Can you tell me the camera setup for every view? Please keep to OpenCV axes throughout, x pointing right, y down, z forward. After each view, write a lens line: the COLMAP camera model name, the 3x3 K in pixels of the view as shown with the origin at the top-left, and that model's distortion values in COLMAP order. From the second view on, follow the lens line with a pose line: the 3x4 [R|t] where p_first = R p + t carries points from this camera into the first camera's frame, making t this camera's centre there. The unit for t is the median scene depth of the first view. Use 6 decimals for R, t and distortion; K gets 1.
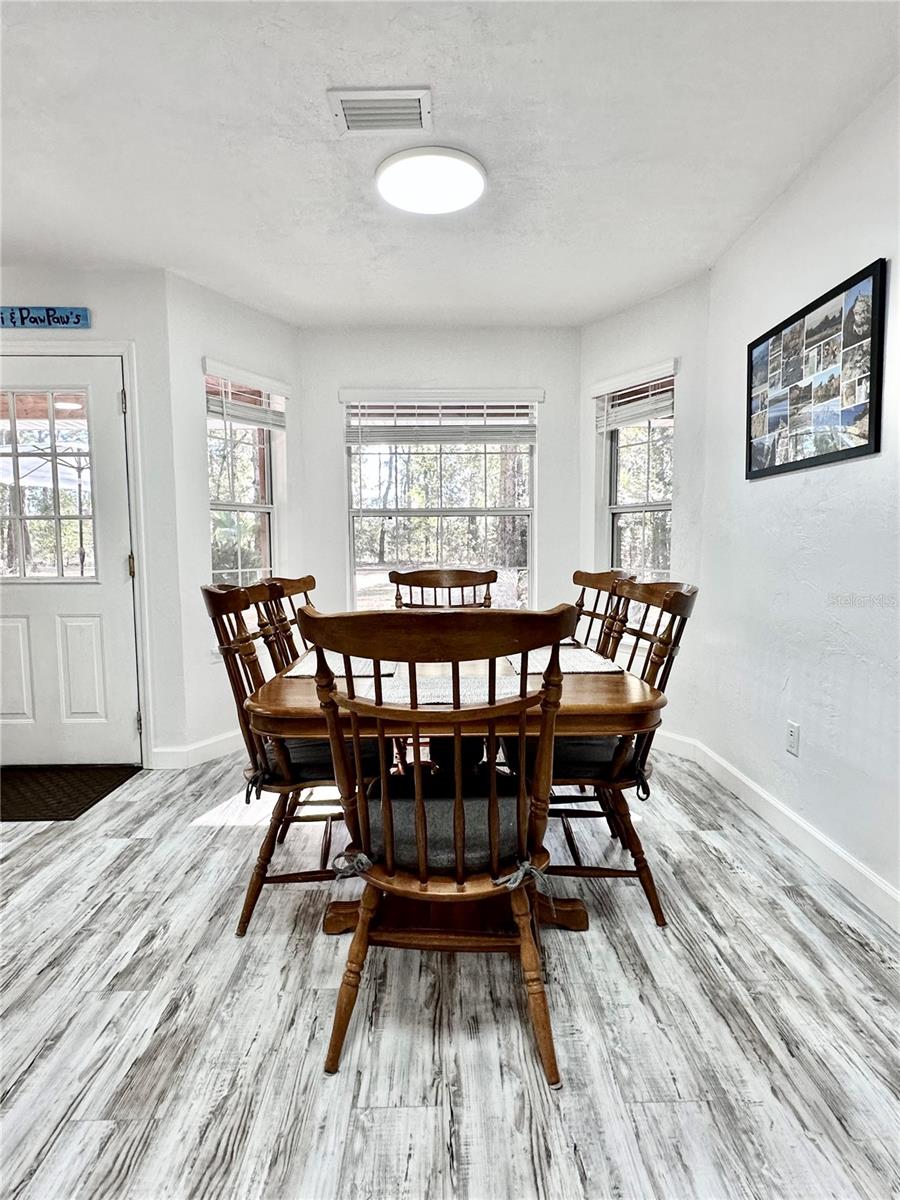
lens RADIAL K [[629.7, 0, 447.9], [0, 629.7, 601.9], [0, 0, 1]] dist [-0.012752, -0.001095]
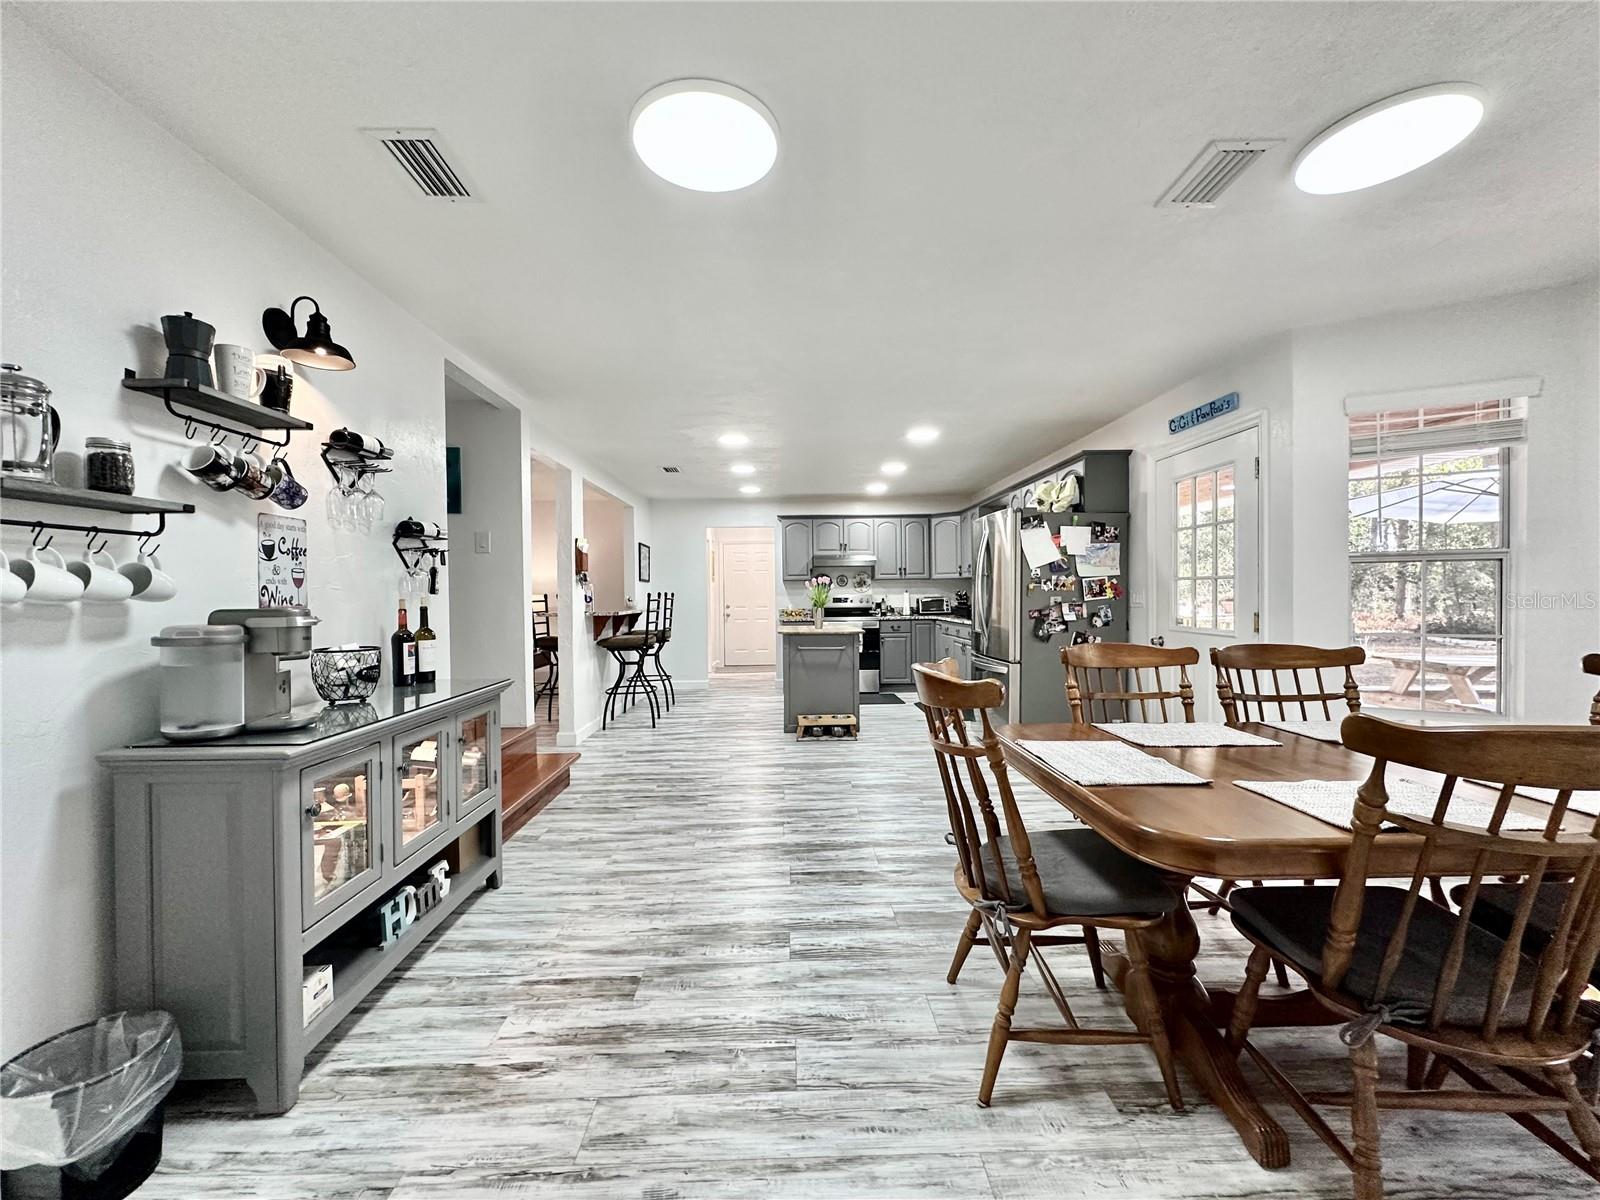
lens RADIAL K [[642.4, 0, 797.4], [0, 642.4, 598.6], [0, 0, 1]] dist [-0.002242, 0.001391]
pose [[-0.028748, 0.018564, -0.999414, 0.743531], [-0.080106, 0.996569, 0.020815, -0.082152], [0.996372, 0.080657, -0.027162, 0.356240]]
